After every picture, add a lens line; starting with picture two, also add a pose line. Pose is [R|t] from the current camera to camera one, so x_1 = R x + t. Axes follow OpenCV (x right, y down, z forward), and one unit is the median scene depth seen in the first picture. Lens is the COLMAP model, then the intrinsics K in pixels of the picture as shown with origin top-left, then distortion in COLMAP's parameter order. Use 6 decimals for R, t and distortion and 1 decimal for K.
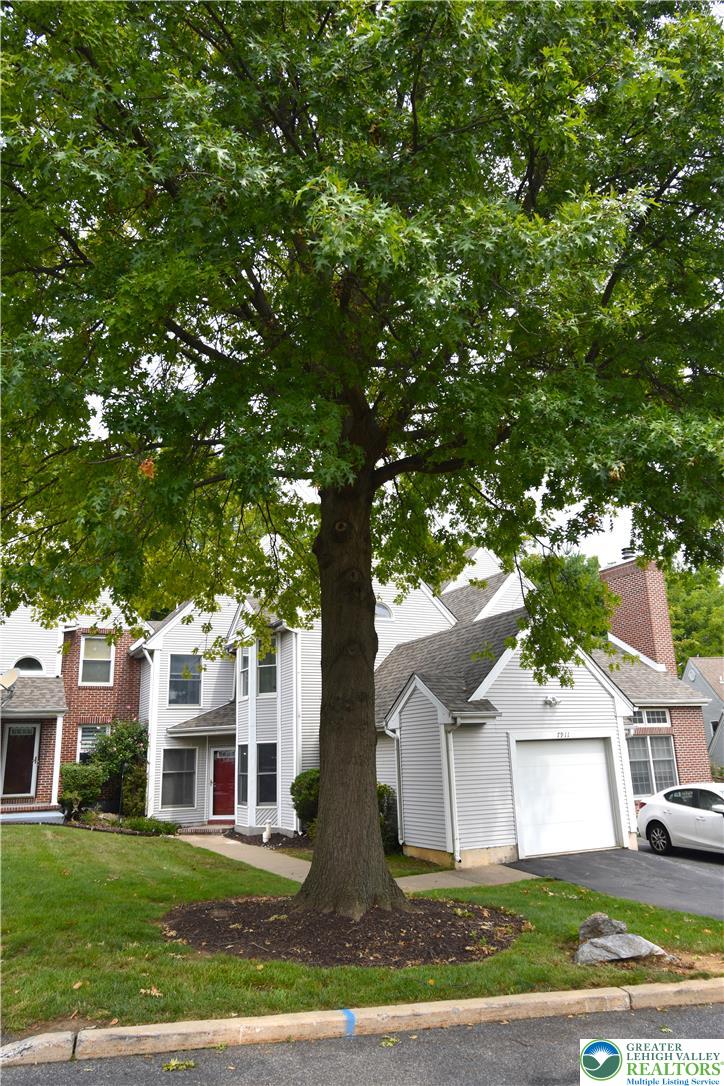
lens RADIAL K [[752.7, 0, 362.0], [0, 752.7, 543.0], [0, 0, 1]] dist [0.003585, -0.028130]
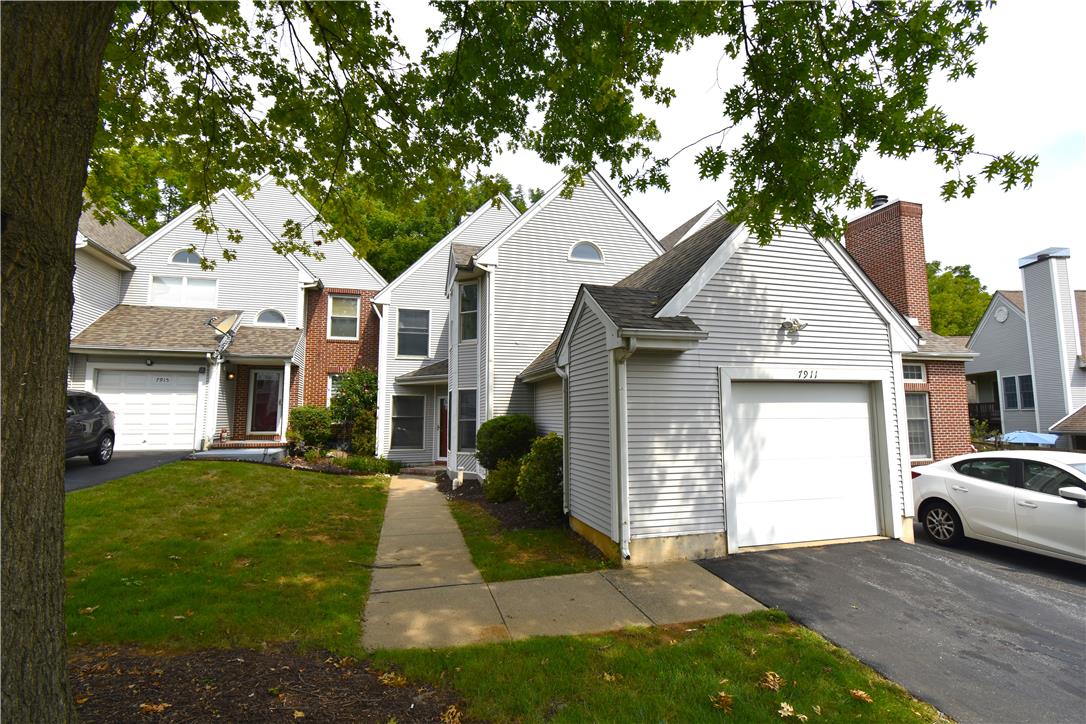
lens RADIAL K [[485.9, 0, 549.9], [0, 485.9, 360.4], [0, 0, 1]] dist [0.001590, -0.014587]
pose [[0.981361, 0.006580, -0.192060, 0.119790], [0.025252, 0.986332, 0.162823, 0.159170], [0.190506, -0.164638, 0.967782, 0.517488]]
